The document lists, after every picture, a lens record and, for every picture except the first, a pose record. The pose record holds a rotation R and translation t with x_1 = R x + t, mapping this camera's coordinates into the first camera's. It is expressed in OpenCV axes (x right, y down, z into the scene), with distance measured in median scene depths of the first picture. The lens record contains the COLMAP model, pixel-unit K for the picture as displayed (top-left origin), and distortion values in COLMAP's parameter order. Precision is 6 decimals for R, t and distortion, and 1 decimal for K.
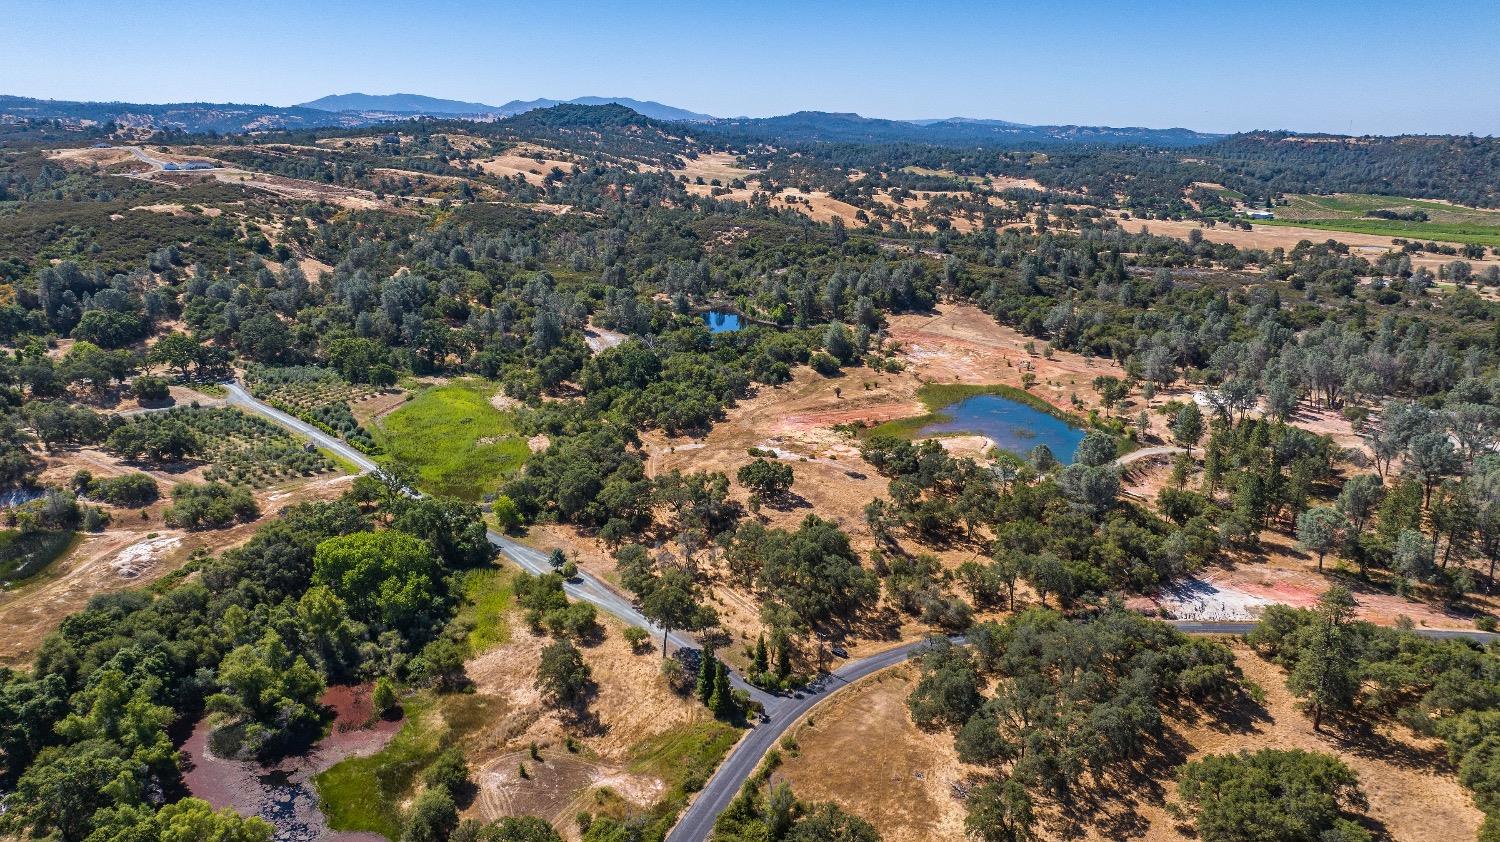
lens RADIAL K [[1059.6, 0, 750.0], [0, 1059.6, 421.0], [0, 0, 1]] dist [-0.027106, 0.010195]
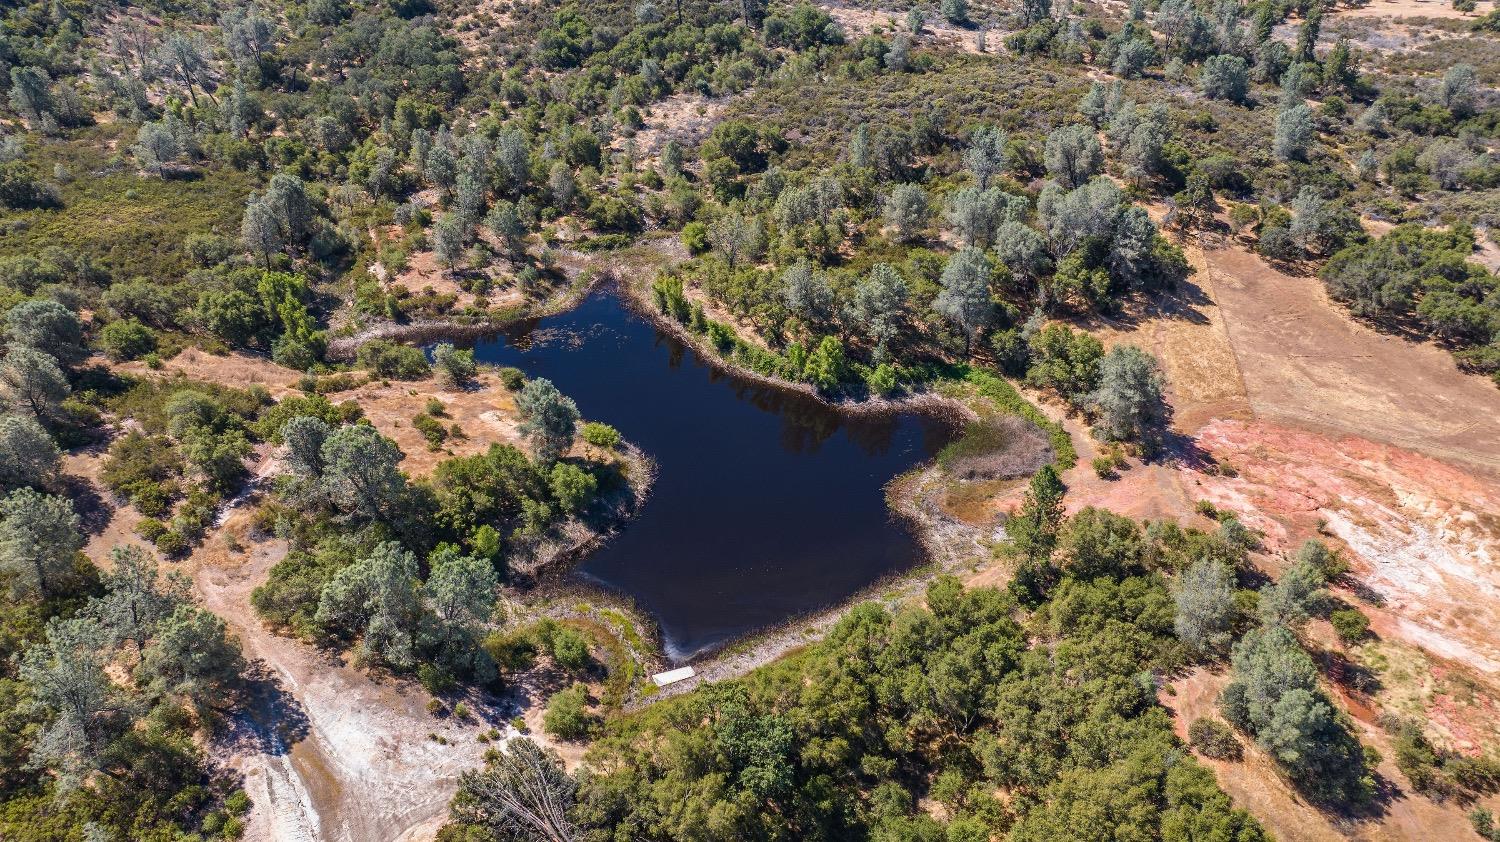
lens RADIAL K [[1059.6, 0, 750.0], [0, 1059.6, 421.0], [0, 0, 1]] dist [-0.027106, 0.010195]
pose [[0.957280, -0.156768, 0.242978, -0.102503], [0.075390, 0.946532, 0.313677, -0.243604], [-0.279161, -0.281958, 0.917915, 0.861433]]
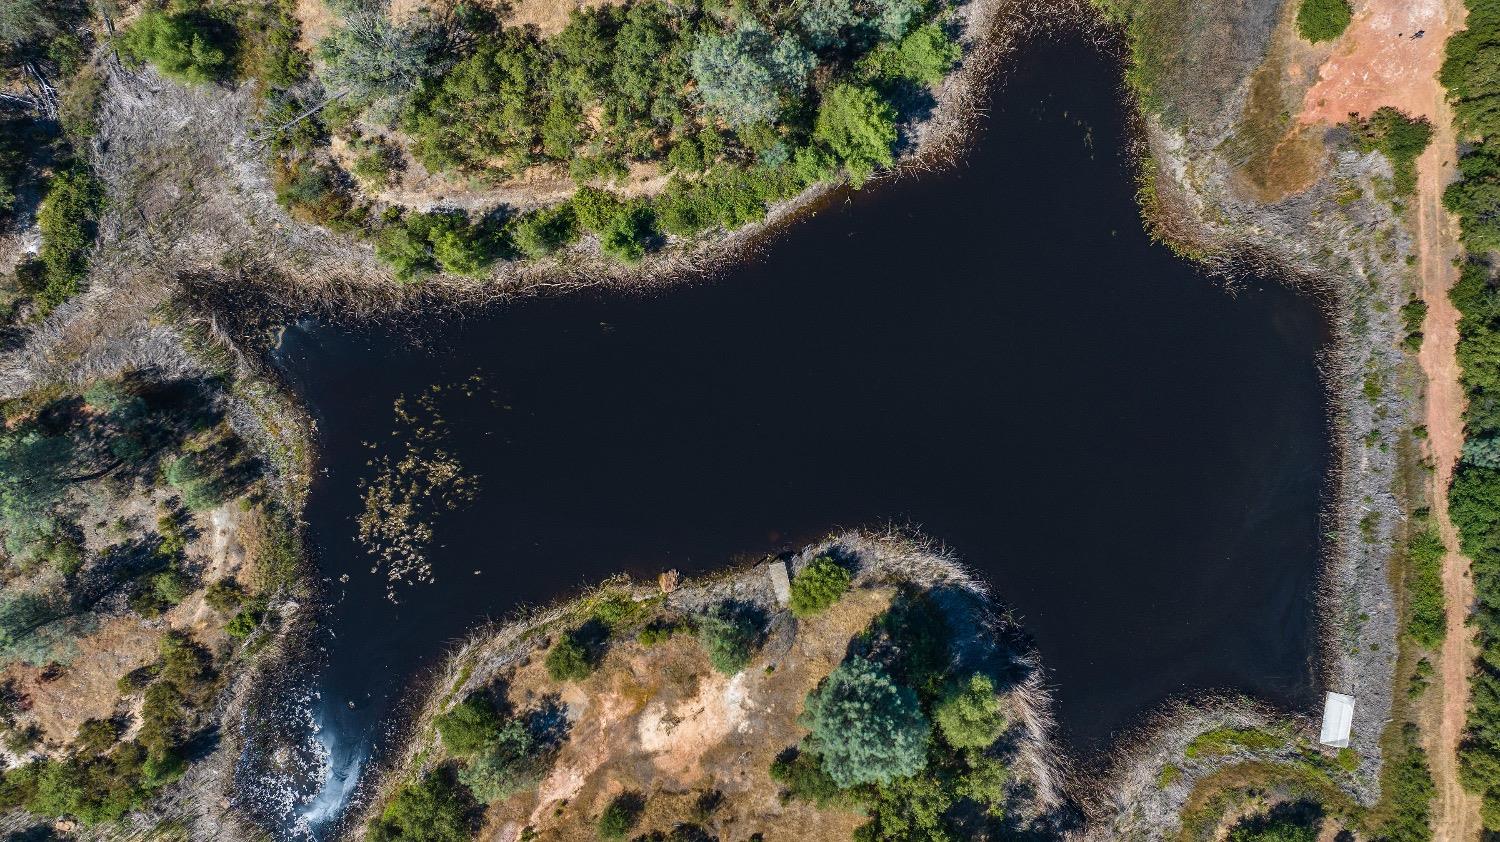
lens RADIAL K [[1059.6, 0, 750.0], [0, 1059.6, 421.0], [0, 0, 1]] dist [-0.027106, 0.010195]
pose [[0.246581, -0.969104, -0.006003, -0.027476], [0.277335, 0.064628, 0.958597, -0.342573], [-0.928592, -0.238037, 0.284702, 1.198948]]
